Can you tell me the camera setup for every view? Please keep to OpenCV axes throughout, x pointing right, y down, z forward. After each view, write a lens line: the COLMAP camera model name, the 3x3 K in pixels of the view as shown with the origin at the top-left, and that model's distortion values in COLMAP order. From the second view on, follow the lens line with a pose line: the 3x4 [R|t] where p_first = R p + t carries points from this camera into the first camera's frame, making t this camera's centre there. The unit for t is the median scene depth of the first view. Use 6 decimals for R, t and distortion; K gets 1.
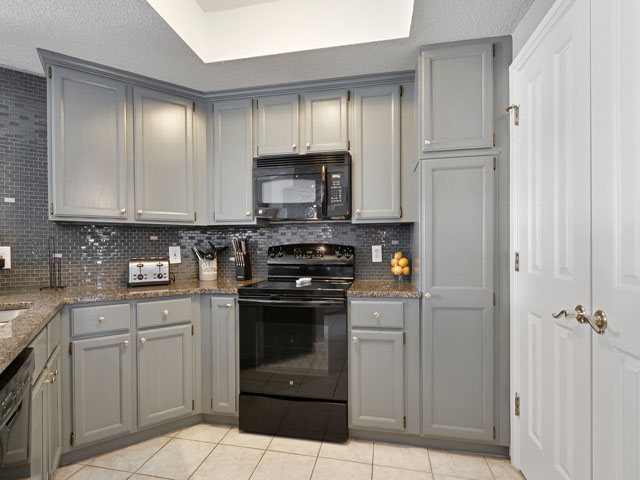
lens RADIAL K [[303.8, 0, 319.6], [0, 303.8, 249.4], [0, 0, 1]] dist [0.000387, -0.000004]
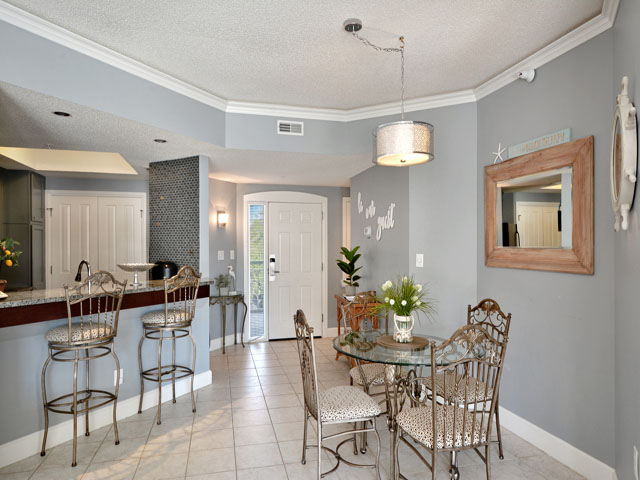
lens RADIAL K [[412.3, 0, 320.0], [0, 412.3, 240.0], [0, 0, 1]] dist [0.004981, 0.001800]
pose [[-0.430100, 0.021863, 0.902516, -2.869027], [0.009181, 0.999761, -0.019843, -0.103801], [-0.902735, -0.000248, -0.430198, 0.390753]]
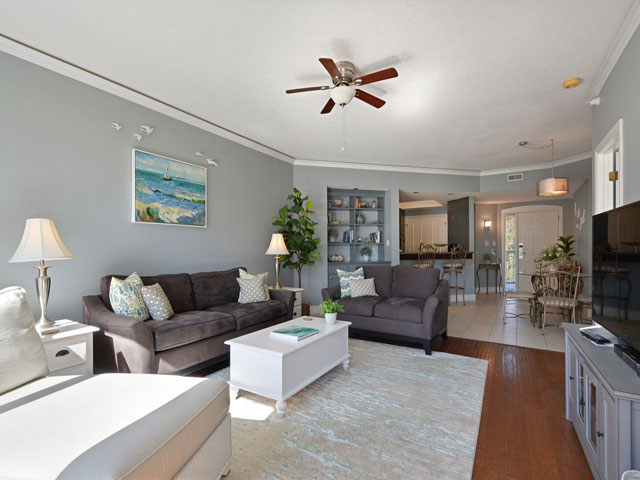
lens RADIAL K [[303.8, 0, 319.6], [0, 303.8, 249.4], [0, 0, 1]] dist [0.000387, -0.000004]
pose [[0.368162, 0.002738, 0.929758, -4.566238], [0.007733, 0.999952, -0.006007, 0.028952], [-0.929730, 0.009402, 0.368123, 0.350438]]
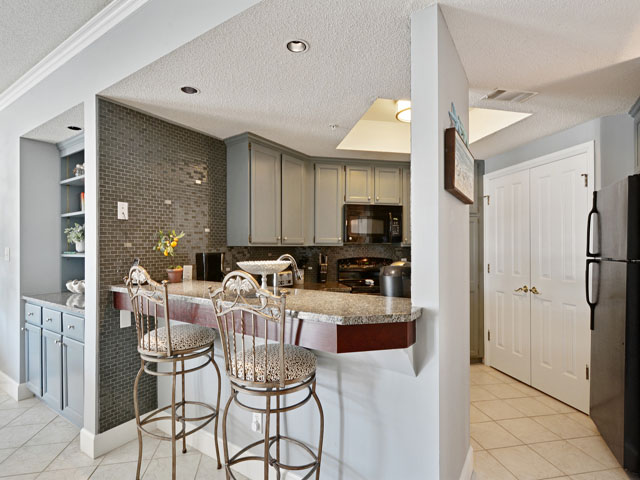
lens RADIAL K [[322.7, 0, 319.0], [0, 322.7, 246.6], [0, 0, 1]] dist [0.001957, 0.000203]
pose [[0.927453, 0.004261, 0.373916, -1.103613], [-0.001066, 0.999961, -0.008752, -0.076753], [-0.373938, 0.007718, 0.927421, -0.557769]]
